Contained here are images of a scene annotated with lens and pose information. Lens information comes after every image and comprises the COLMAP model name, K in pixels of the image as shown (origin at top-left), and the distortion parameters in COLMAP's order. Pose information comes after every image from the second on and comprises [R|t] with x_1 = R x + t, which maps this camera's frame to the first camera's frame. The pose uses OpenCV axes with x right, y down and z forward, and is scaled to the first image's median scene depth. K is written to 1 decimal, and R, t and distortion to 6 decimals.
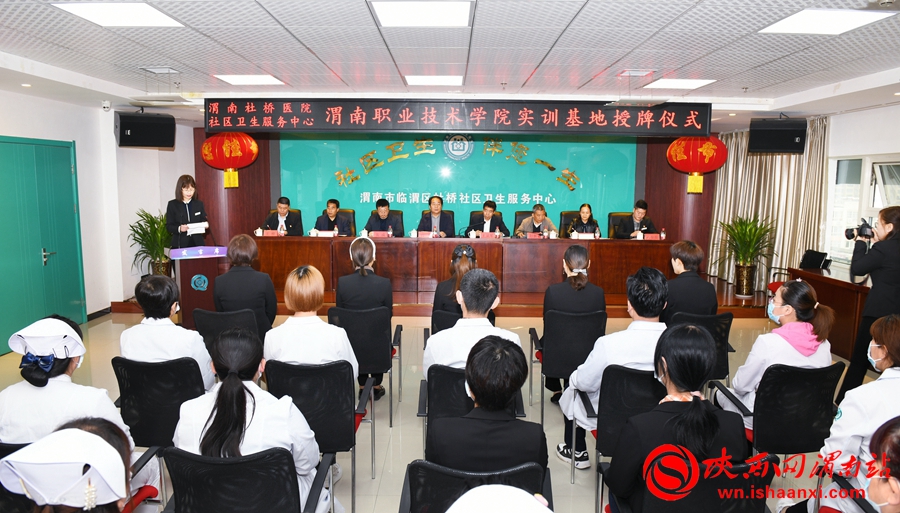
lens RADIAL K [[603.5, 0, 447.0], [0, 603.5, 257.6], [0, 0, 1]] dist [-0.024887, 0.000186]
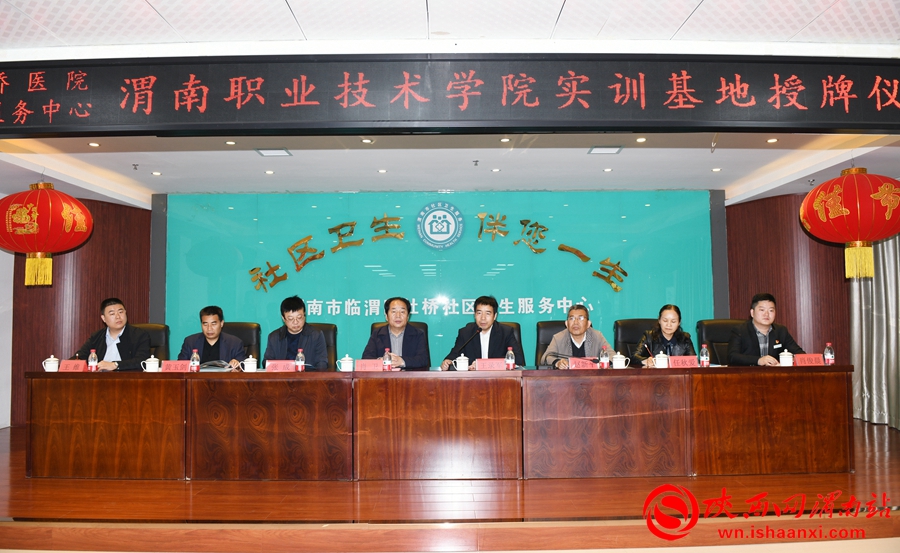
lens RADIAL K [[599.3, 0, 451.5], [0, 599.3, 275.9], [0, 0, 1]] dist [-0.053221, -0.000347]
pose [[0.999745, -0.016067, 0.015871, 0.032963], [0.018703, 0.982922, -0.183069, -0.022780], [-0.012659, 0.183319, 0.982972, 0.598820]]
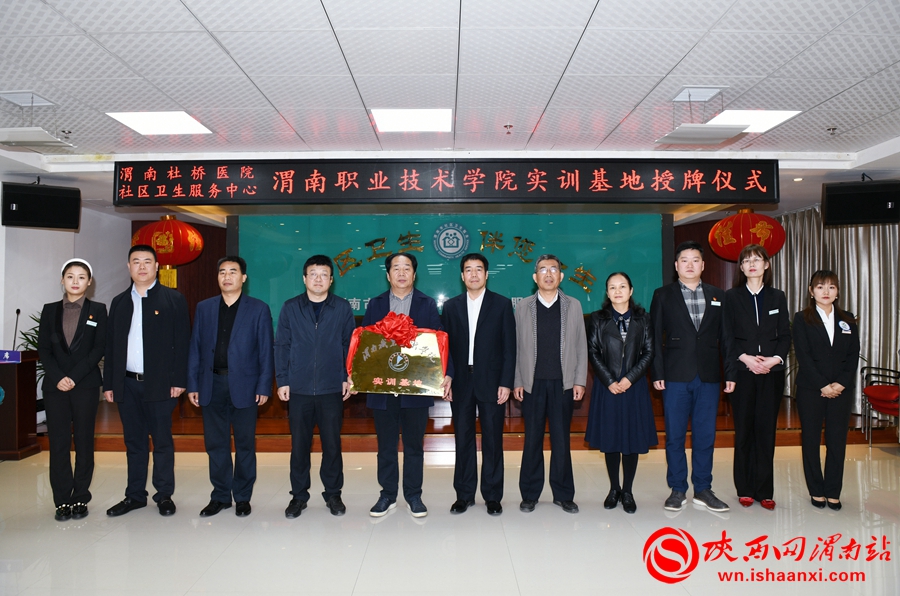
lens RADIAL K [[616.9, 0, 449.1], [0, 616.9, 292.4], [0, 0, 1]] dist [-0.038640, -0.004575]
pose [[0.999865, -0.013246, 0.009745, 0.010802], [0.014540, 0.988945, -0.147571, 0.018790], [-0.007682, 0.147693, 0.989003, 0.255180]]
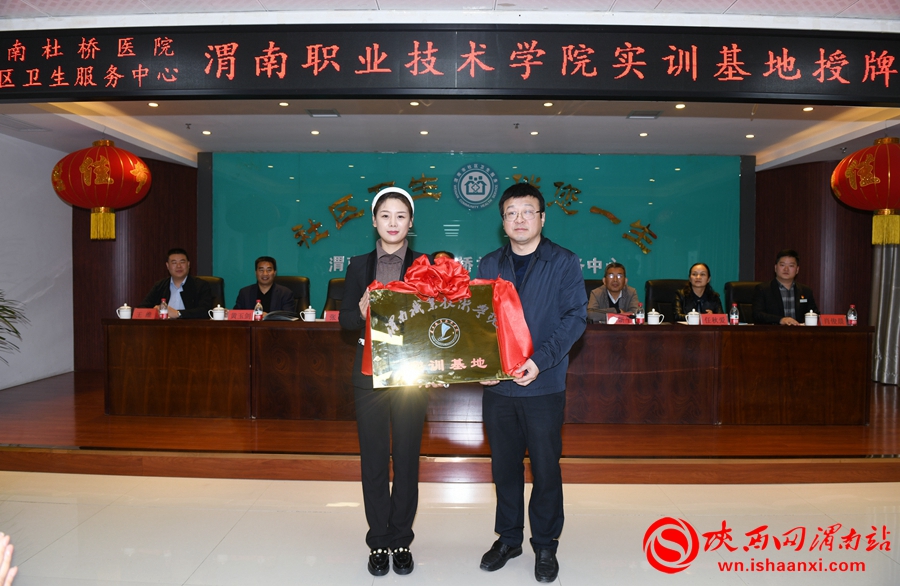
lens RADIAL K [[597.2, 0, 451.4], [0, 597.2, 287.7], [0, 0, 1]] dist [-0.054685, -0.000568]
pose [[0.999955, 0.000232, -0.009519, -0.002556], [-0.001168, 0.995142, -0.098444, -0.013736], [0.009450, 0.098450, 0.995097, 0.560730]]
